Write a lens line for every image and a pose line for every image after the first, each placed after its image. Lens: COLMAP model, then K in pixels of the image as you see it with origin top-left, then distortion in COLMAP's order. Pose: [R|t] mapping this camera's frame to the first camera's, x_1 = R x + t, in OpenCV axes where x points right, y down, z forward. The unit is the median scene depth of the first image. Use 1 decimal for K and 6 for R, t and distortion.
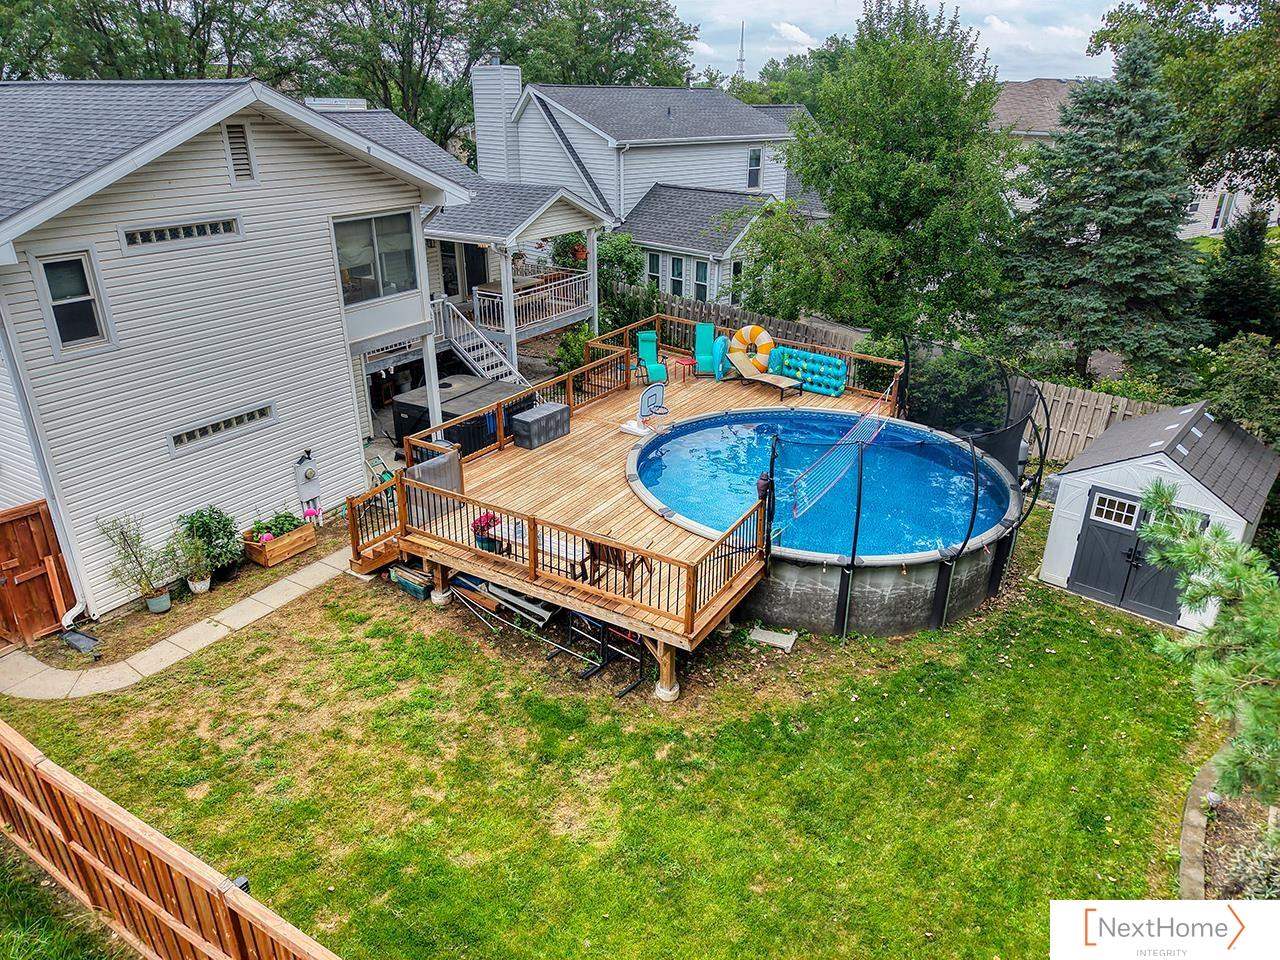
lens RADIAL K [[852.6, 0, 640.2], [0, 852.6, 488.2], [0, 0, 1]] dist [0.027338, -0.030183]
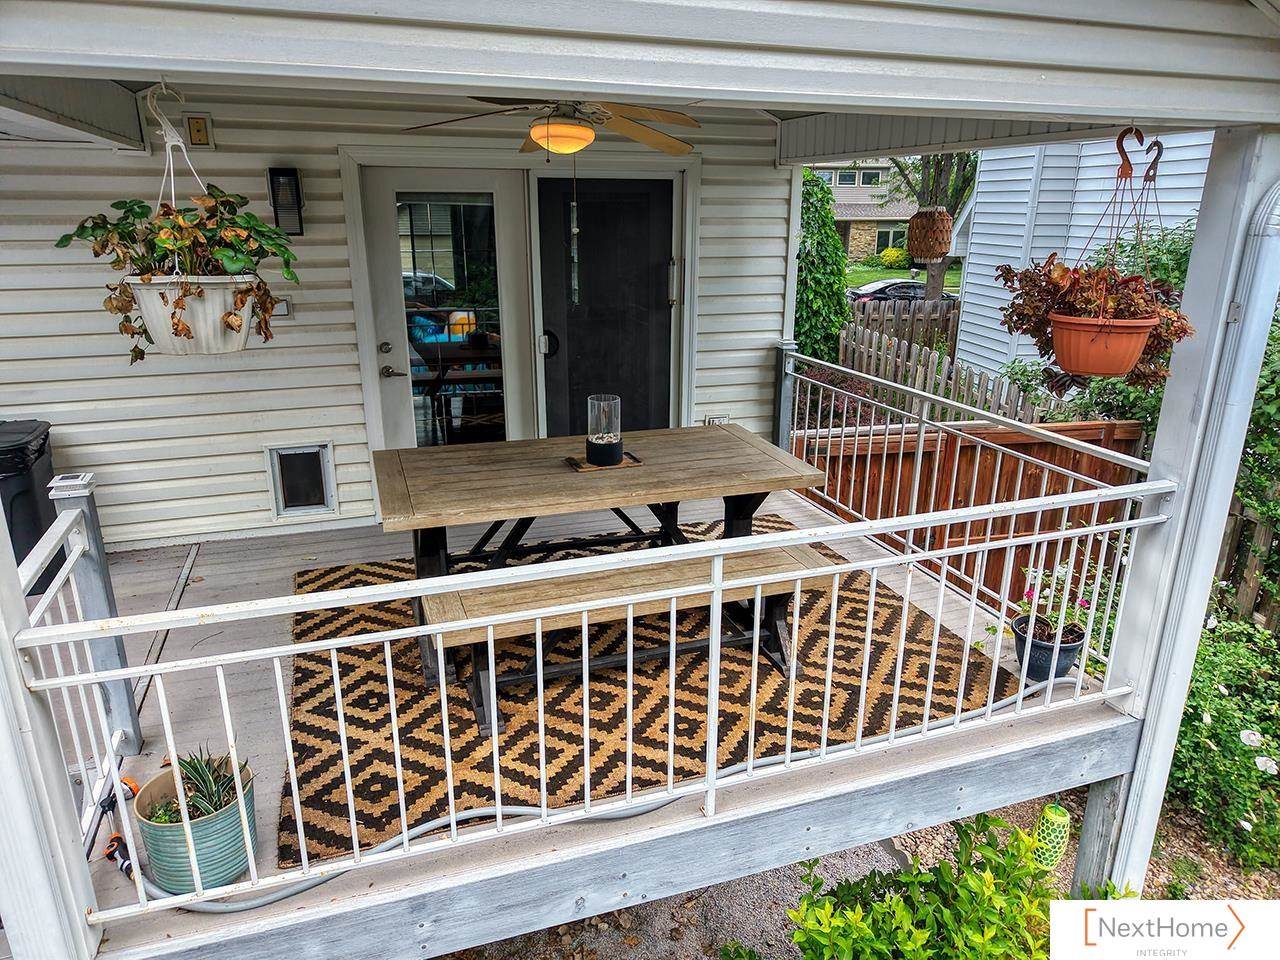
lens RADIAL K [[852.6, 0, 638.8], [0, 852.6, 480.4], [0, 0, 1]] dist [0.027338, -0.030183]
pose [[0.766609, 0.191352, -0.612940, -0.040857], [-0.265671, 0.963550, -0.031469, -0.227915], [0.584576, 0.186964, 0.789503, 0.850214]]
